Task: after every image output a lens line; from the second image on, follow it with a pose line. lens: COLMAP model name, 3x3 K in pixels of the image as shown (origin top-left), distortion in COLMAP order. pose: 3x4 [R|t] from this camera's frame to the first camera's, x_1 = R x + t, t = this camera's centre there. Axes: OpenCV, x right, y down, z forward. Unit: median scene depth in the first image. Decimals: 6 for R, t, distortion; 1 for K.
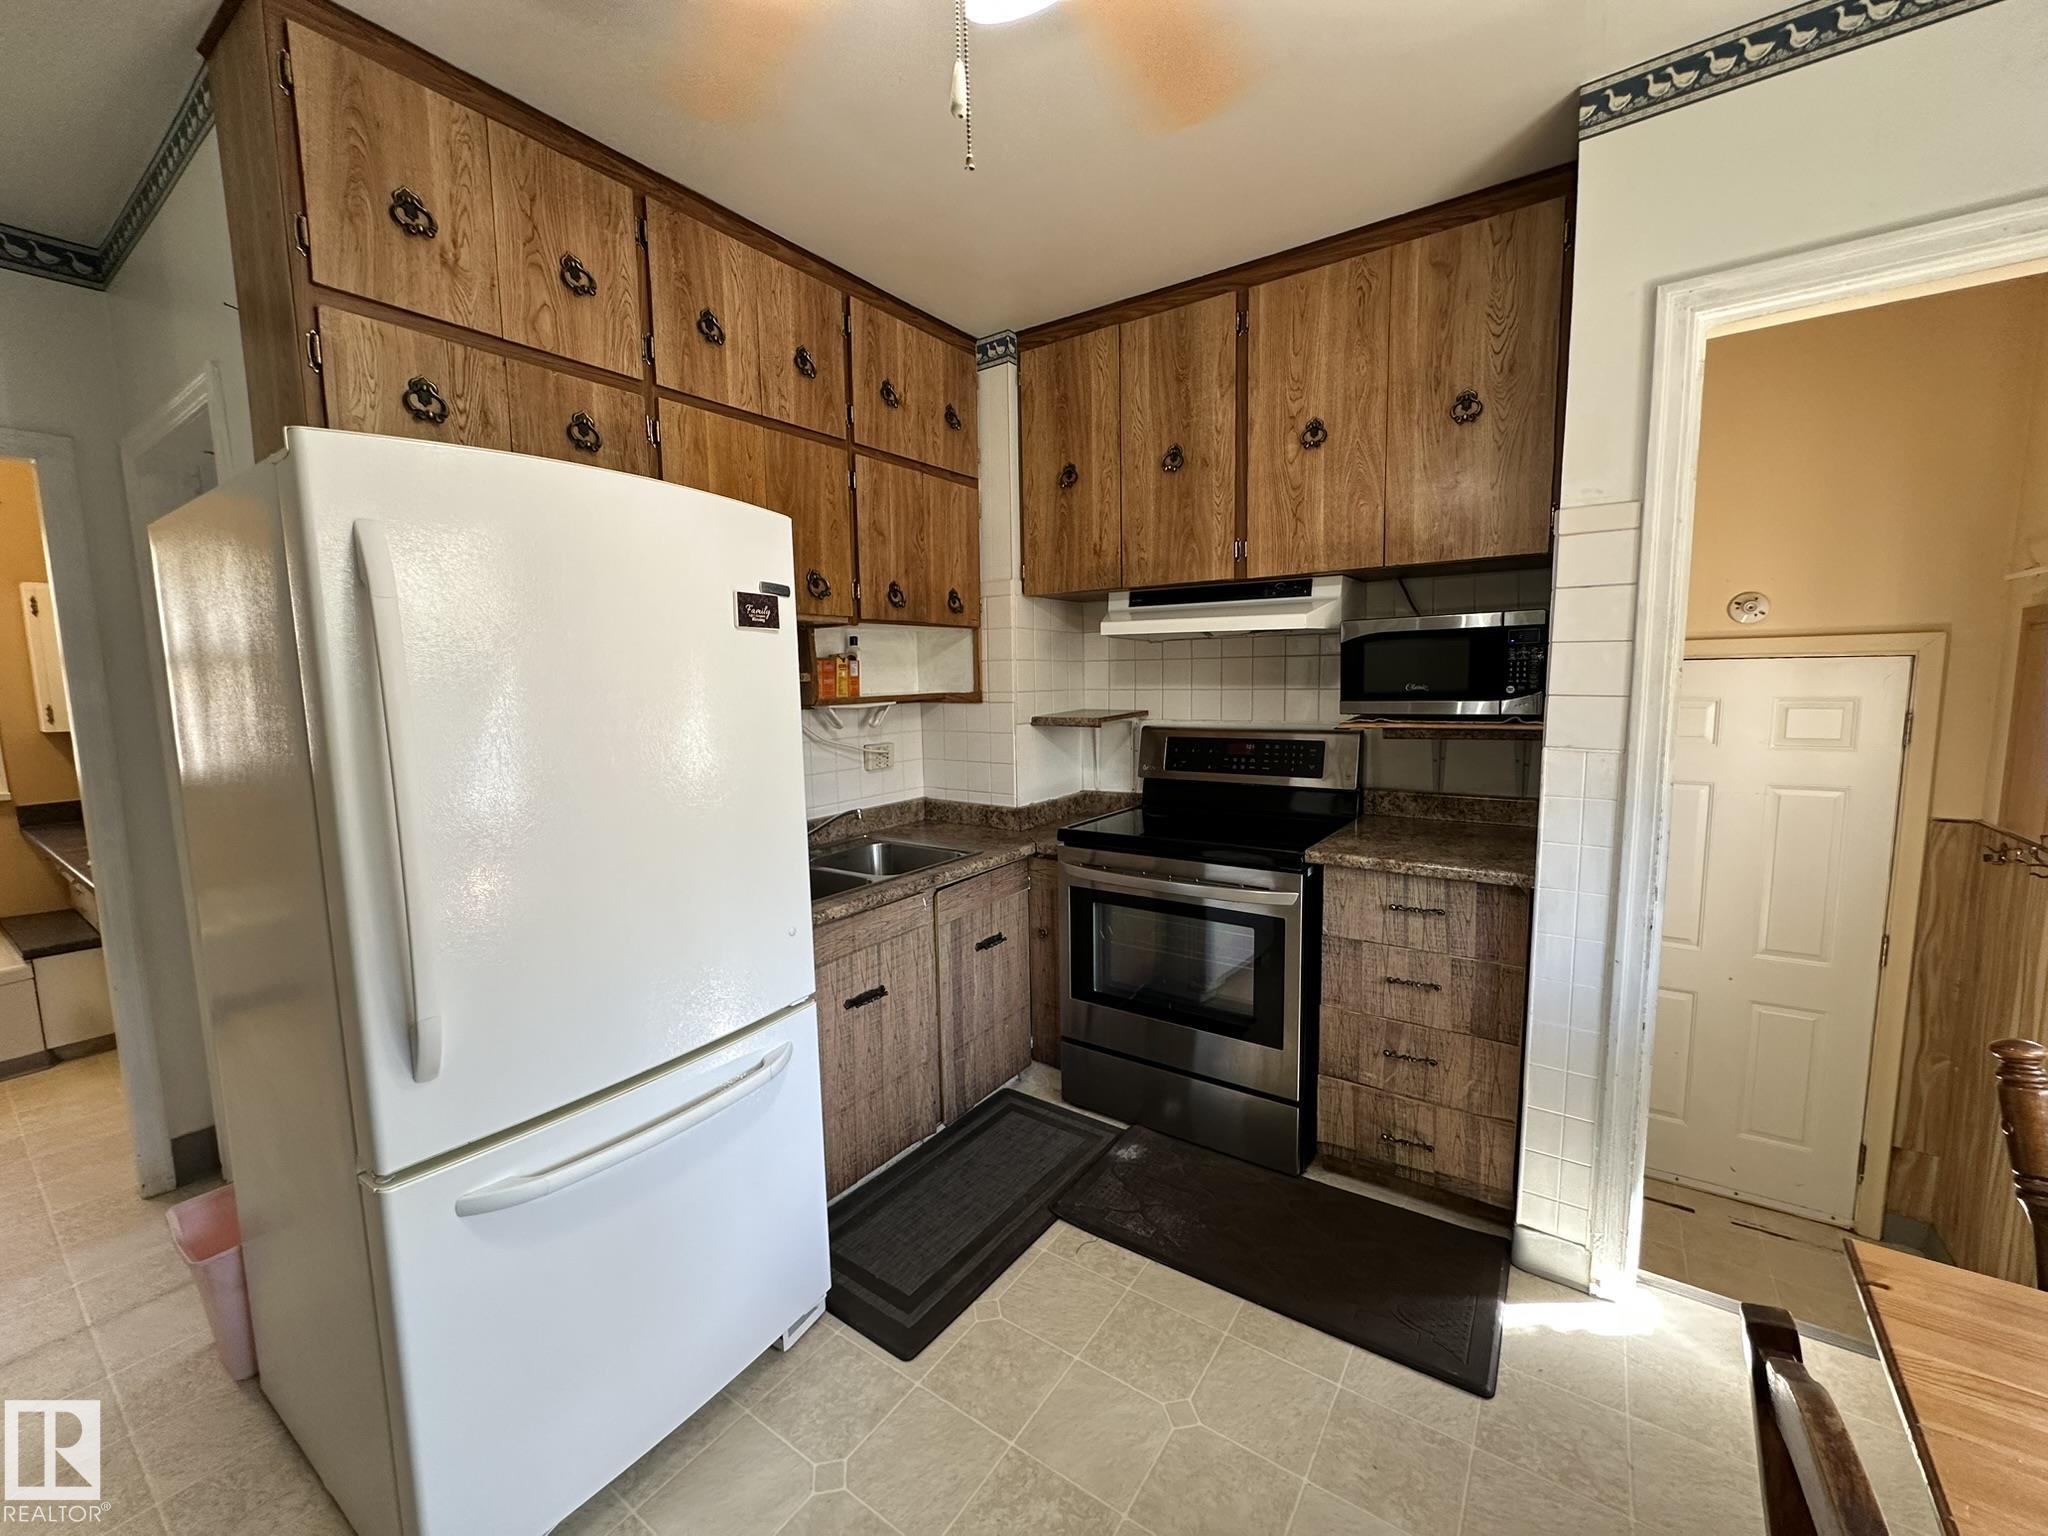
lens RADIAL K [[816.3, 0, 1026.1], [0, 816.3, 767.6], [0, 0, 1]] dist [-0.004649, 0.001020]
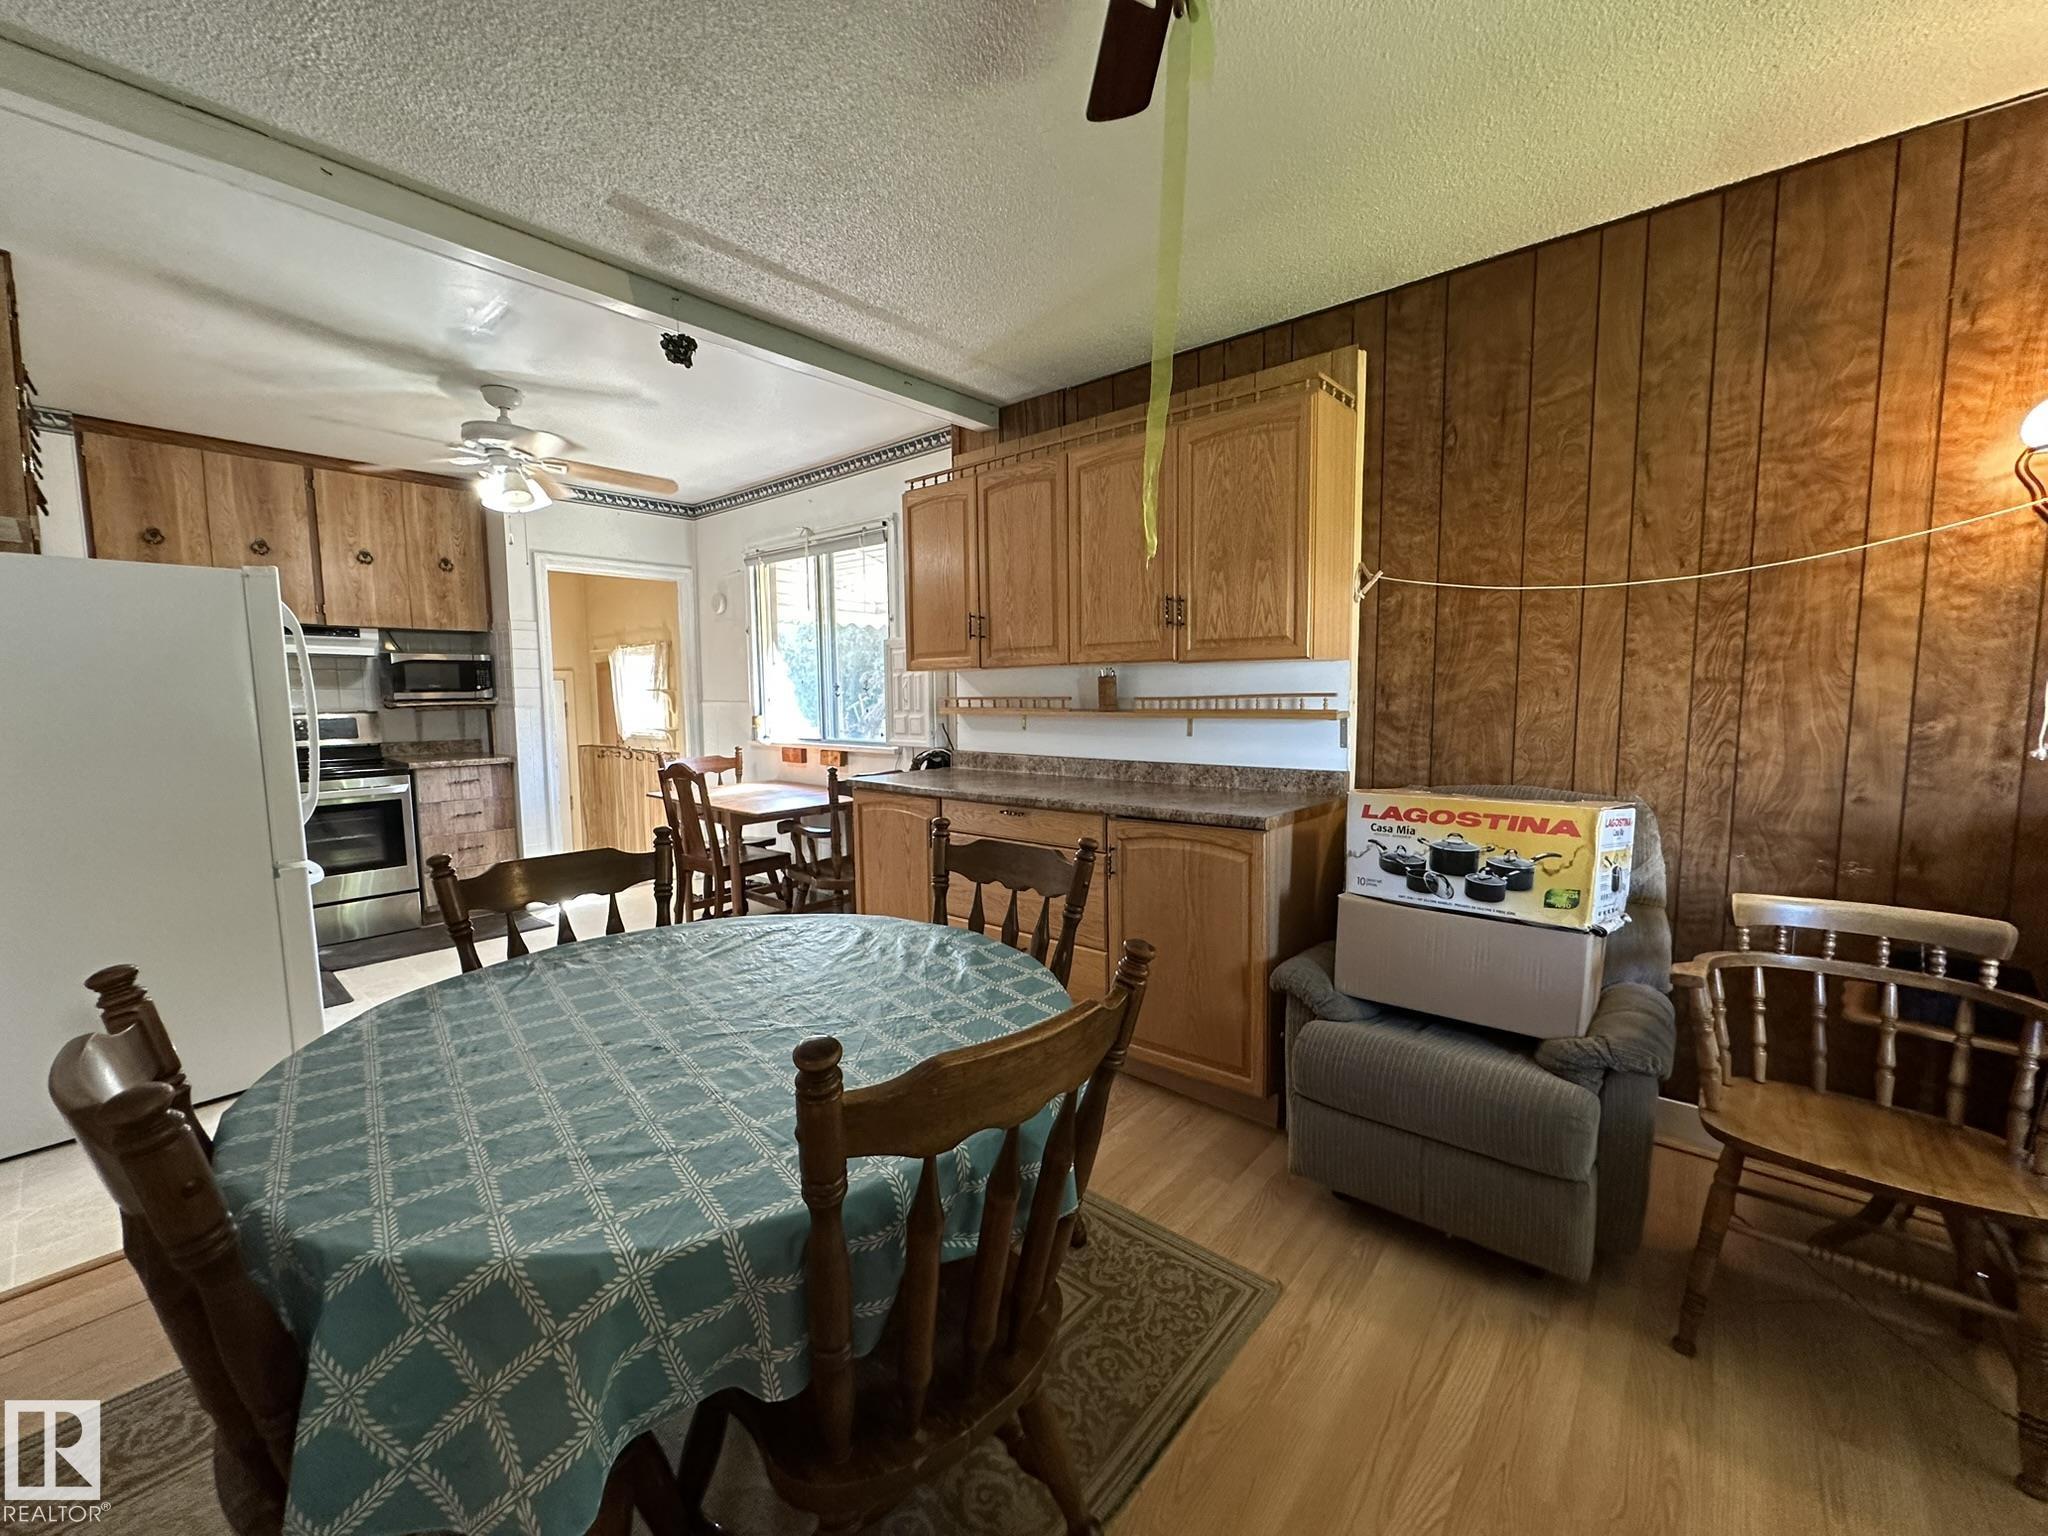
lens RADIAL K [[816.3, 0, 1019.7], [0, 816.3, 767.2], [0, 0, 1]] dist [-0.004649, 0.001020]
pose [[0.098913, -0.075961, 0.992193, -1.610564], [0.118289, 0.990910, 0.064071, 0.167989], [-0.988040, 0.111028, 0.106999, -0.778568]]
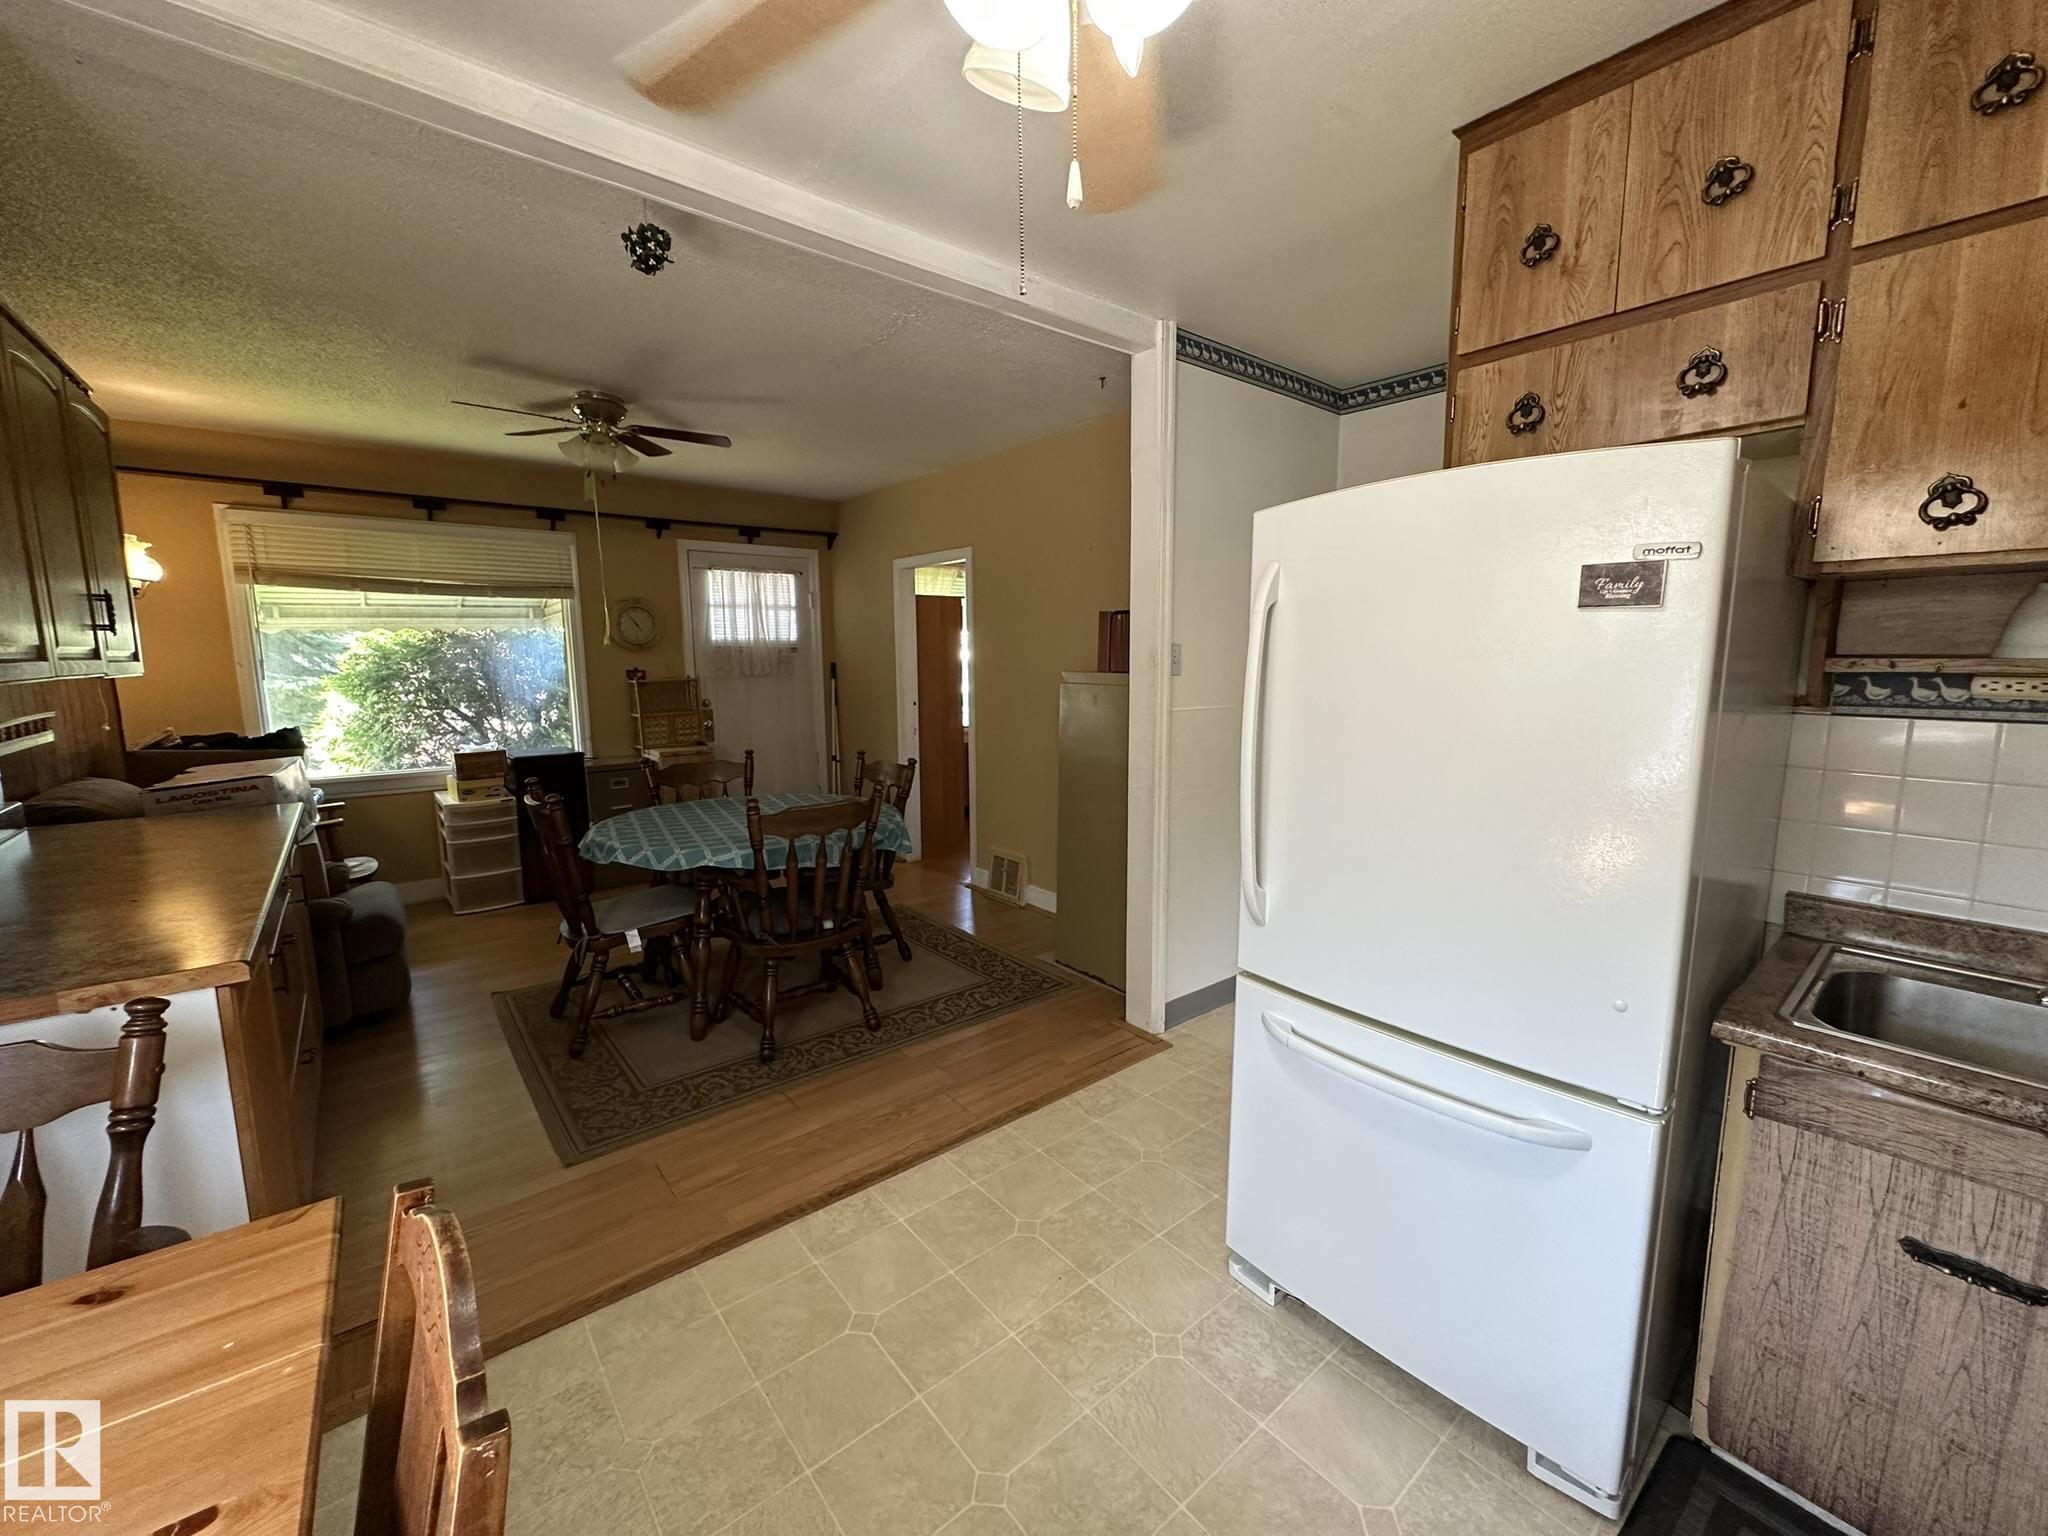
lens RADIAL K [[816.3, 0, 1019.6], [0, 816.3, 770.8], [0, 0, 1]] dist [-0.004649, 0.001020]
pose [[-0.276064, 0.155737, -0.948438, 0.446957], [-0.098056, 0.977073, 0.188981, -0.081931], [0.956124, 0.145171, -0.254464, 0.506829]]
